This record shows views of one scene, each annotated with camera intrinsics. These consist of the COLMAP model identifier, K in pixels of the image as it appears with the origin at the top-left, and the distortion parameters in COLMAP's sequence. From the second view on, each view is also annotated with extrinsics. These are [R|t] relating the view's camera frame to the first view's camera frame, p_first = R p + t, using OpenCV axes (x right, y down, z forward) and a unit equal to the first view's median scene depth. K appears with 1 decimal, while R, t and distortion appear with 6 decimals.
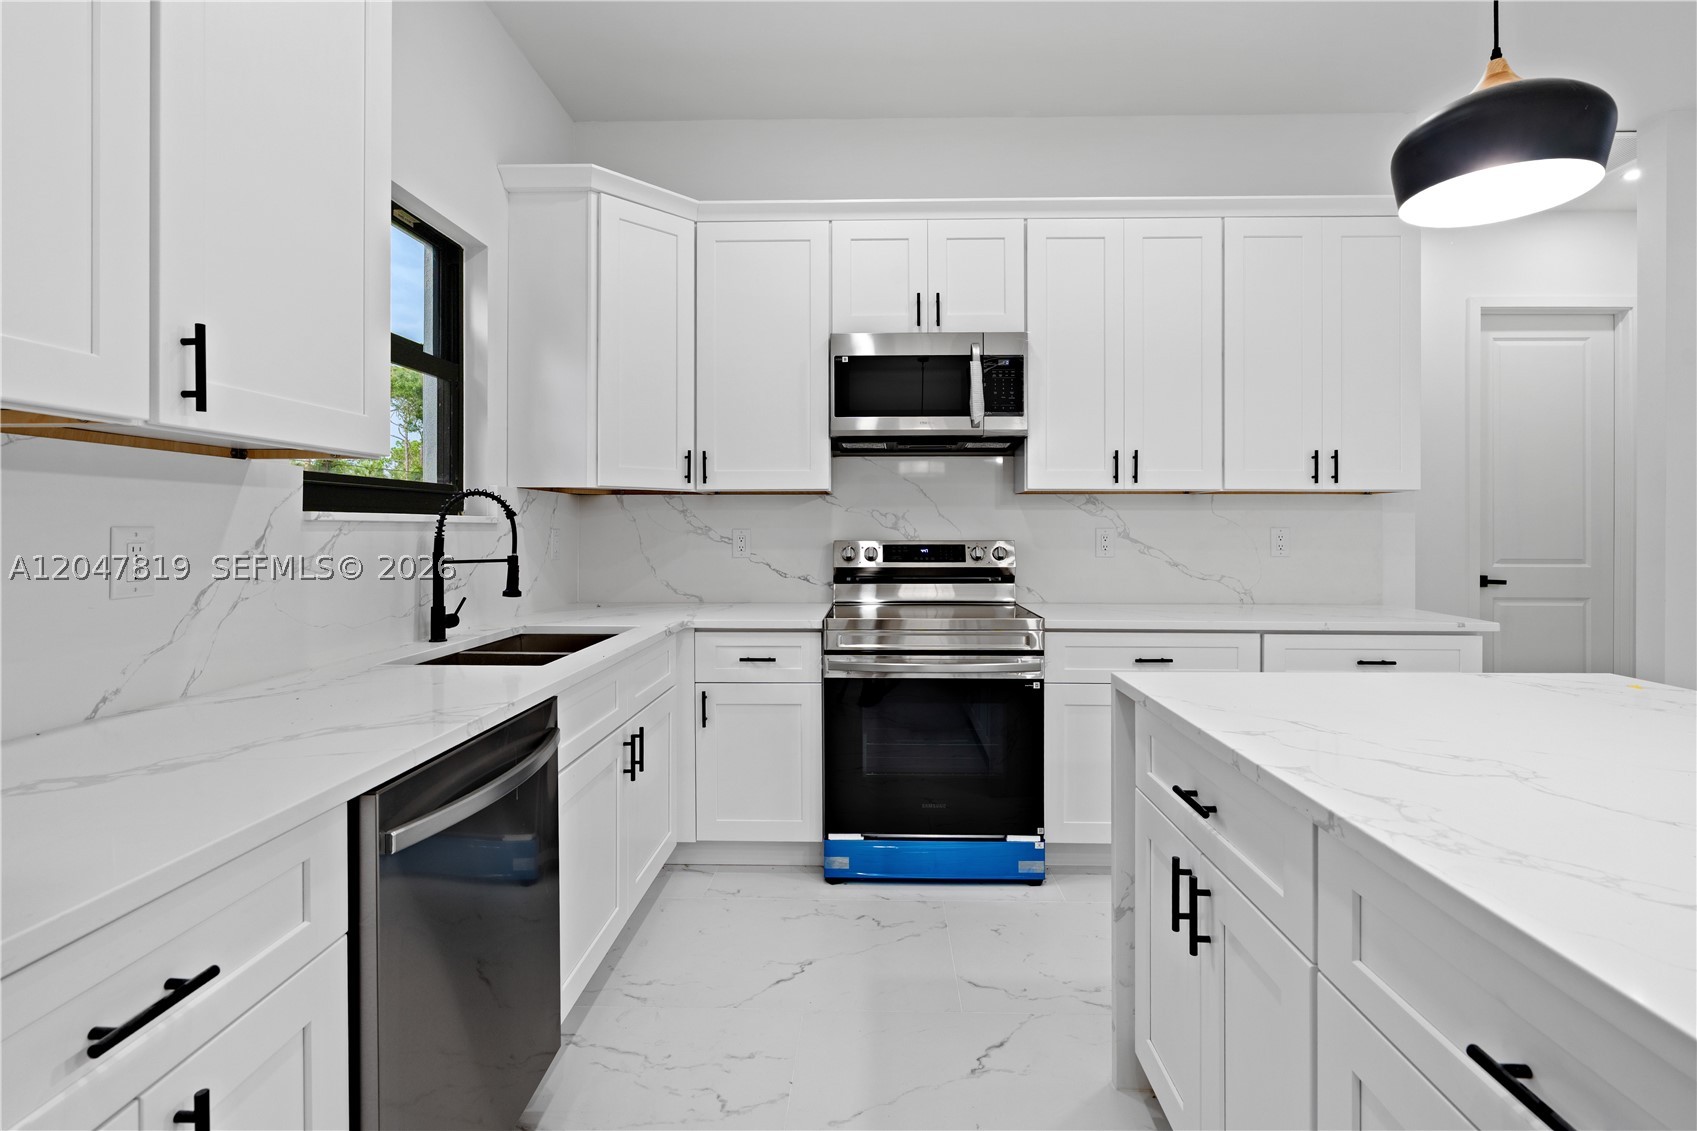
lens RADIAL K [[767.3, 0, 850.0], [0, 767.3, 529.1], [0, 0, 1]] dist [-0.010303, 0.002534]
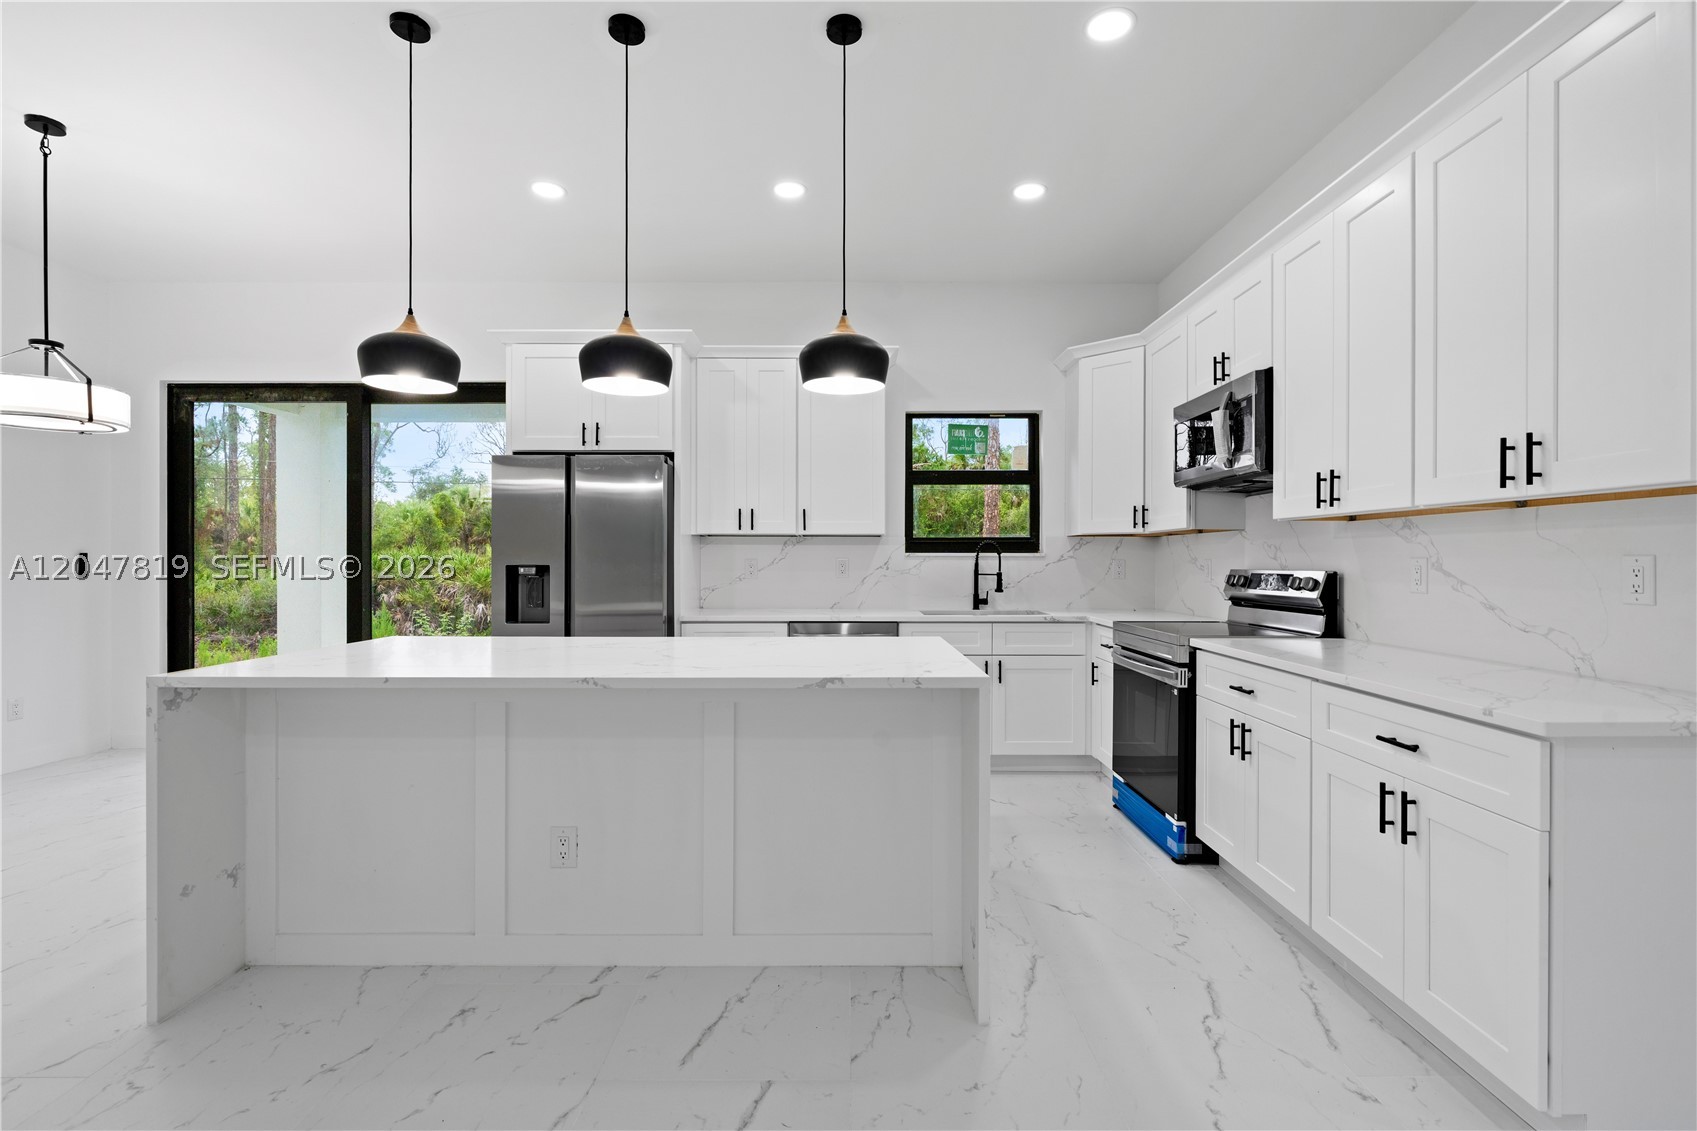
lens RADIAL K [[767.3, 0, 851.8], [0, 767.3, 558.9], [0, 0, 1]] dist [-0.010303, 0.002534]
pose [[0.035940, -0.003662, -0.999347, 1.267703], [-0.004347, 0.999983, -0.003821, 0.006591], [0.999344, 0.004482, 0.035924, 0.419907]]
